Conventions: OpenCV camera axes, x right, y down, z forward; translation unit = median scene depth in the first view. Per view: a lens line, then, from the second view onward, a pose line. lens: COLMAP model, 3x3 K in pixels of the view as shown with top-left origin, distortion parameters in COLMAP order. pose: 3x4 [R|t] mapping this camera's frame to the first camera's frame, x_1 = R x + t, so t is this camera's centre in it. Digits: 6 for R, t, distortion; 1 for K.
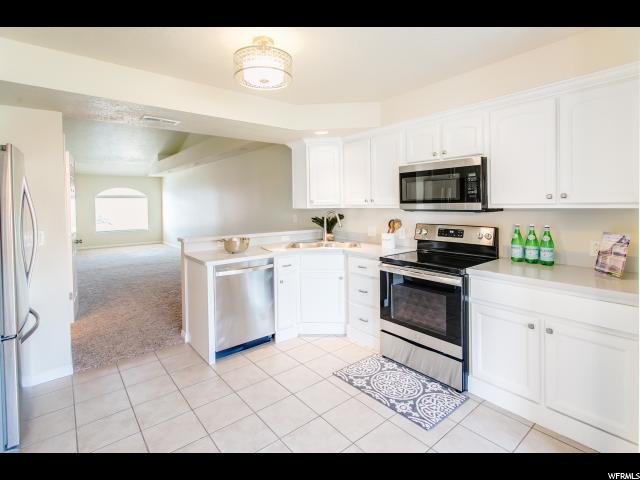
lens RADIAL K [[317.3, 0, 319.3], [0, 317.3, 230.4], [0, 0, 1]] dist [0.000226, 0.000082]
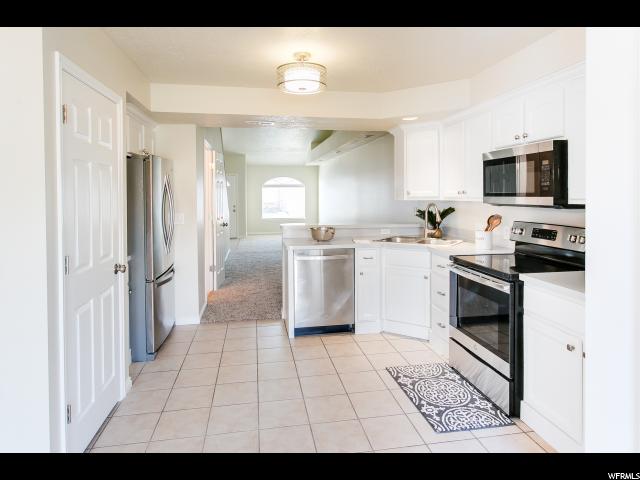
lens RADIAL K [[385.7, 0, 320.0], [0, 385.7, 240.0], [0, 0, 1]] dist [-0.000052, 0.000332]
pose [[0.869179, 0.068056, -0.489792, 0.360927], [-0.050072, 0.997506, 0.049745, 0.002637], [0.491956, -0.018713, 0.870419, -0.119375]]
